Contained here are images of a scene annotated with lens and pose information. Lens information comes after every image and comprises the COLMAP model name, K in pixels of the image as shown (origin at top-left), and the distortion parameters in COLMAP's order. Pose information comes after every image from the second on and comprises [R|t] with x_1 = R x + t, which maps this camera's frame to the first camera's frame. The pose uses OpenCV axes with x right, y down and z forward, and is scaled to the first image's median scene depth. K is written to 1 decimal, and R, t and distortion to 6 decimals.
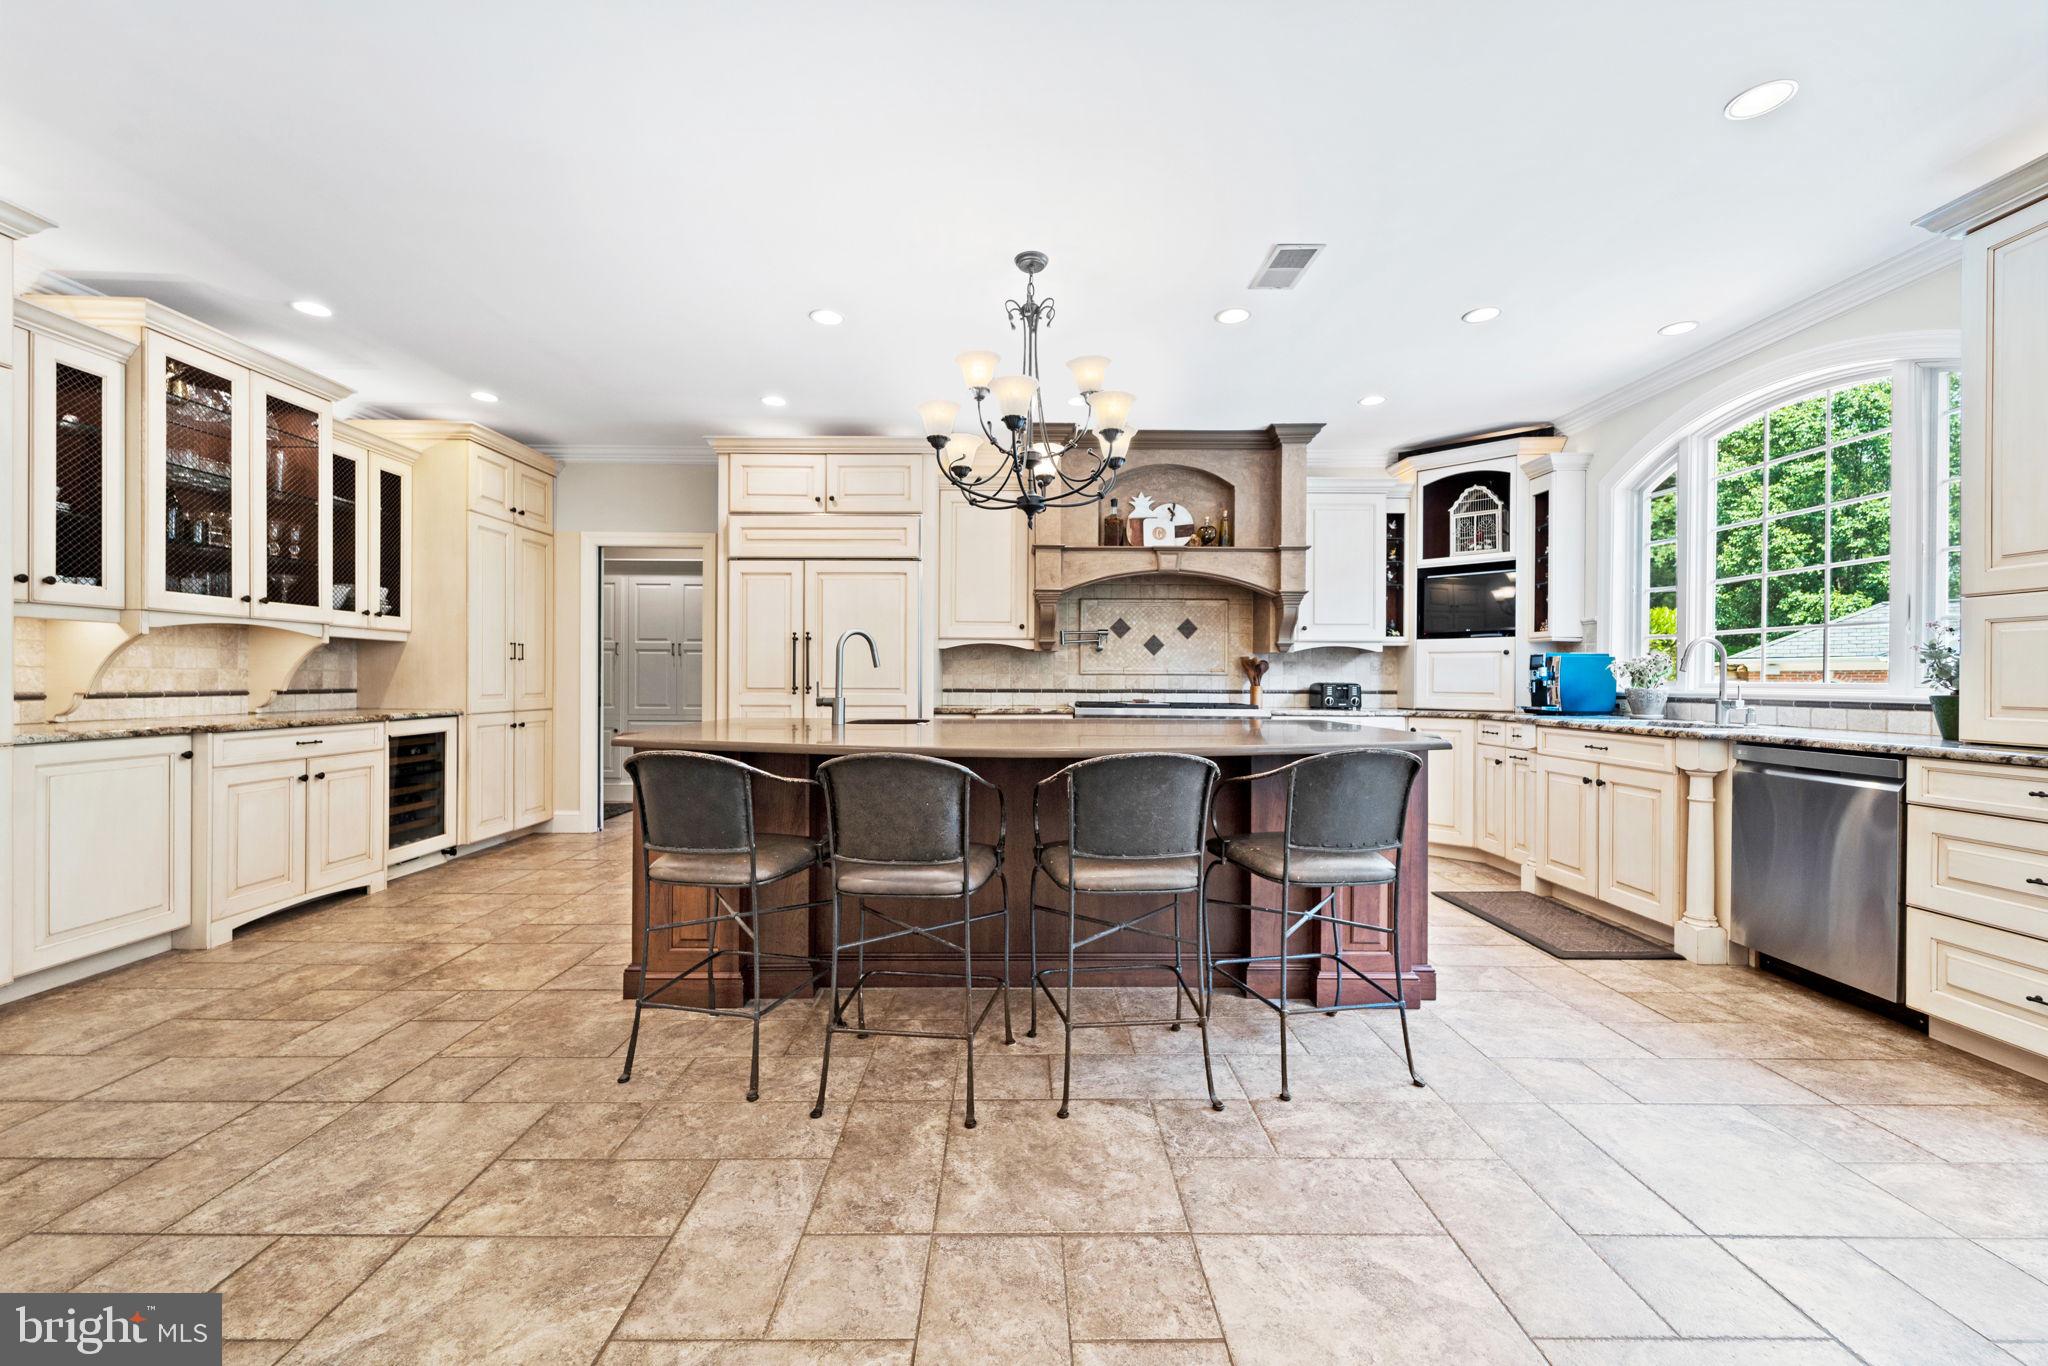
lens RADIAL K [[815.8, 0, 1016.6], [0, 815.8, 679.7], [0, 0, 1]] dist [0.002519, -0.002626]
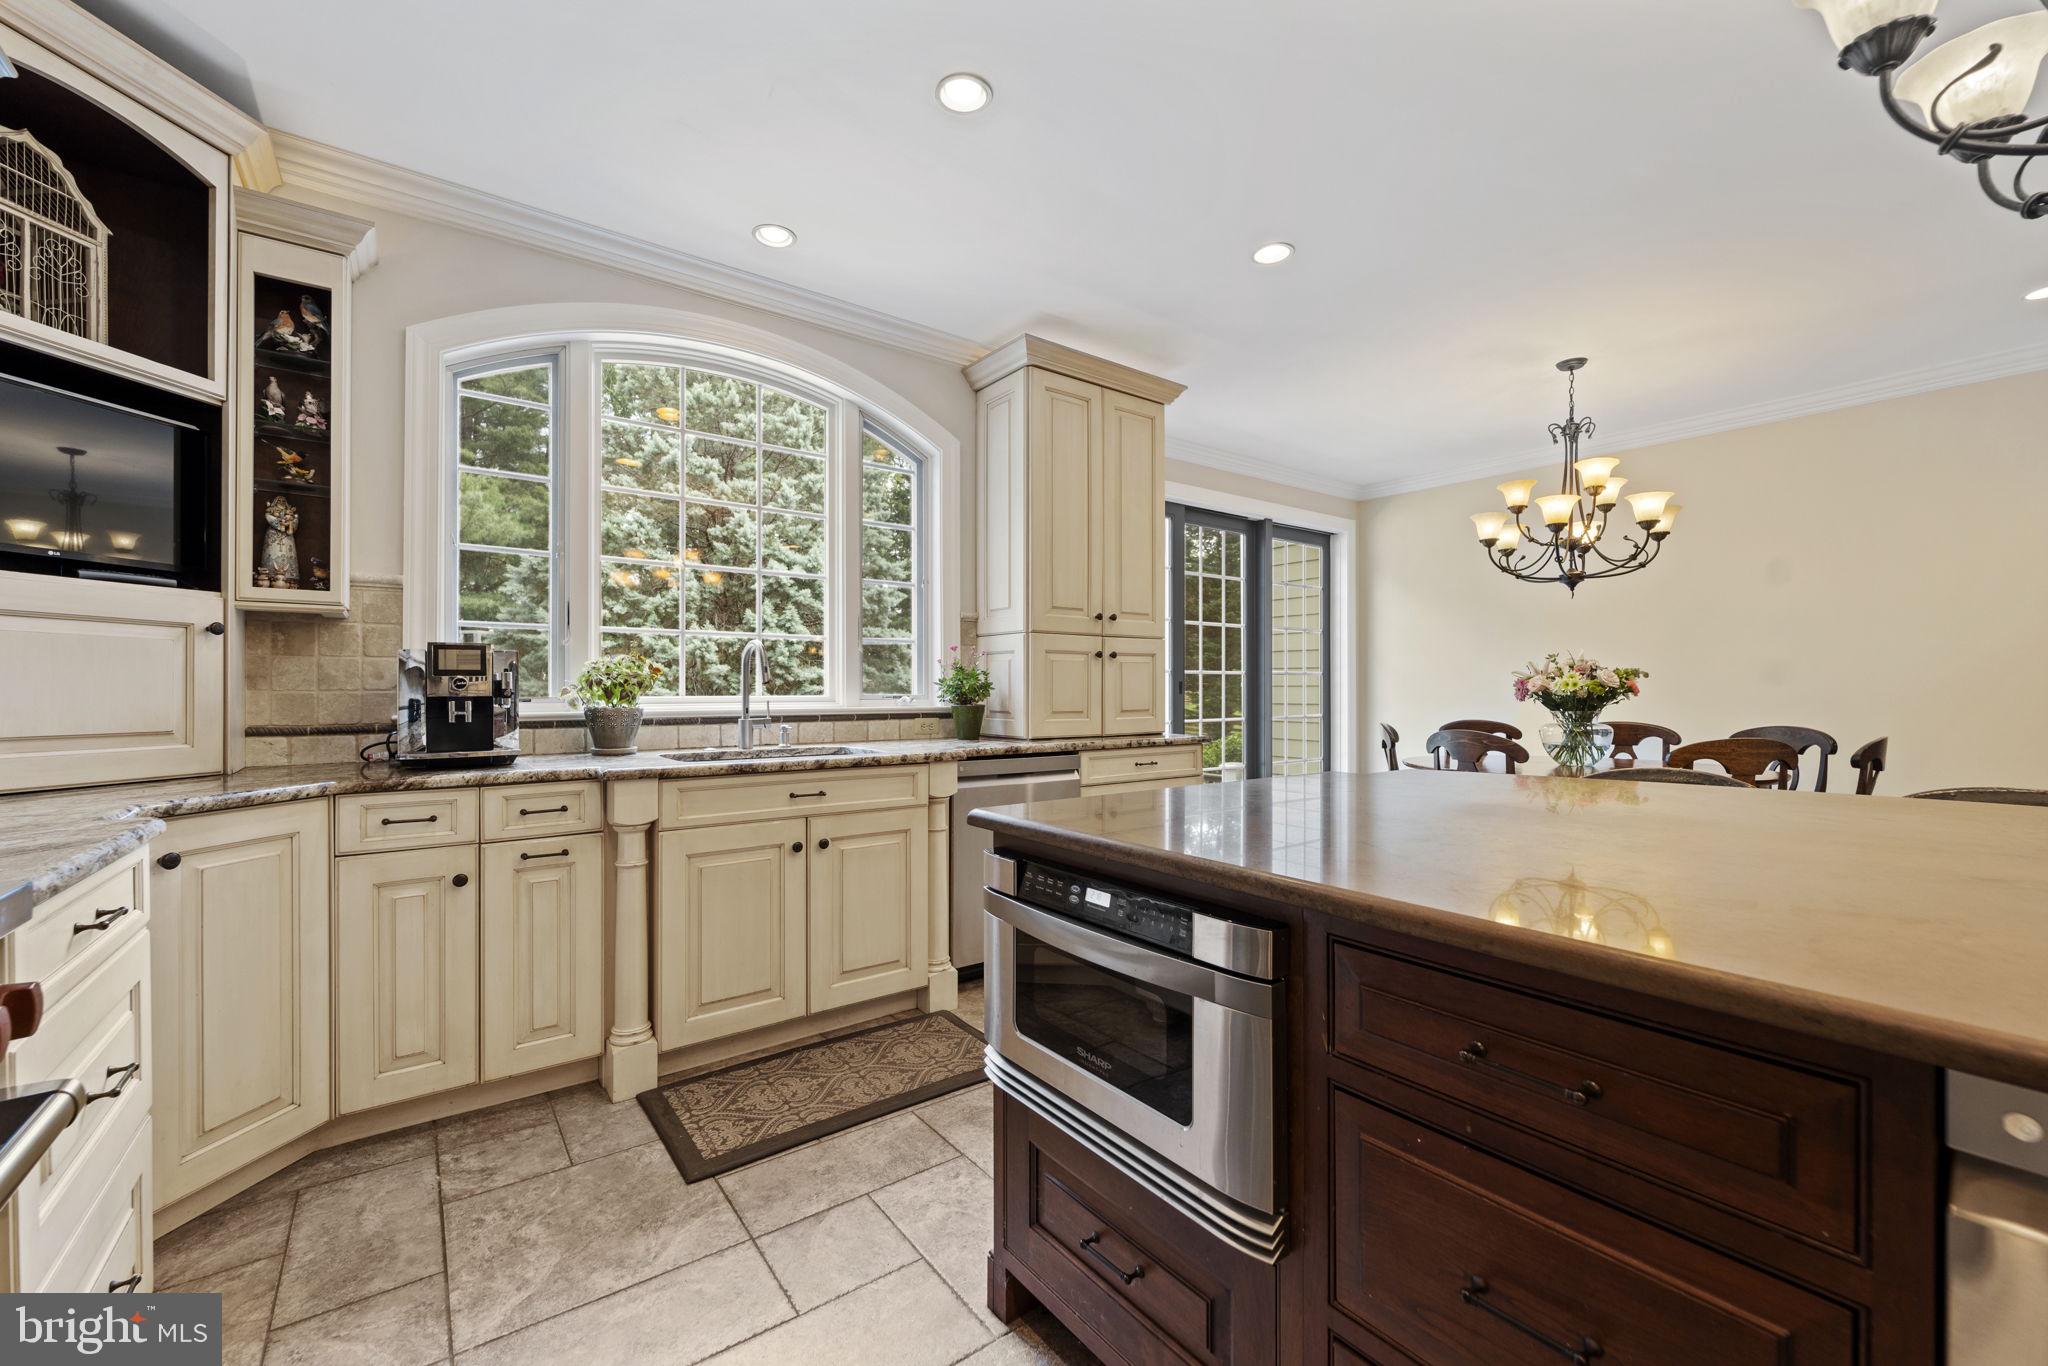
lens RADIAL K [[815.8, 0, 1016.6], [0, 815.8, 679.7], [0, 0, 1]] dist [0.002519, -0.002626]
pose [[-0.595007, 0.004165, 0.803710, 0.052864], [-0.001578, 0.999979, -0.006351, -0.007955], [-0.803719, -0.005047, -0.594988, 1.133597]]
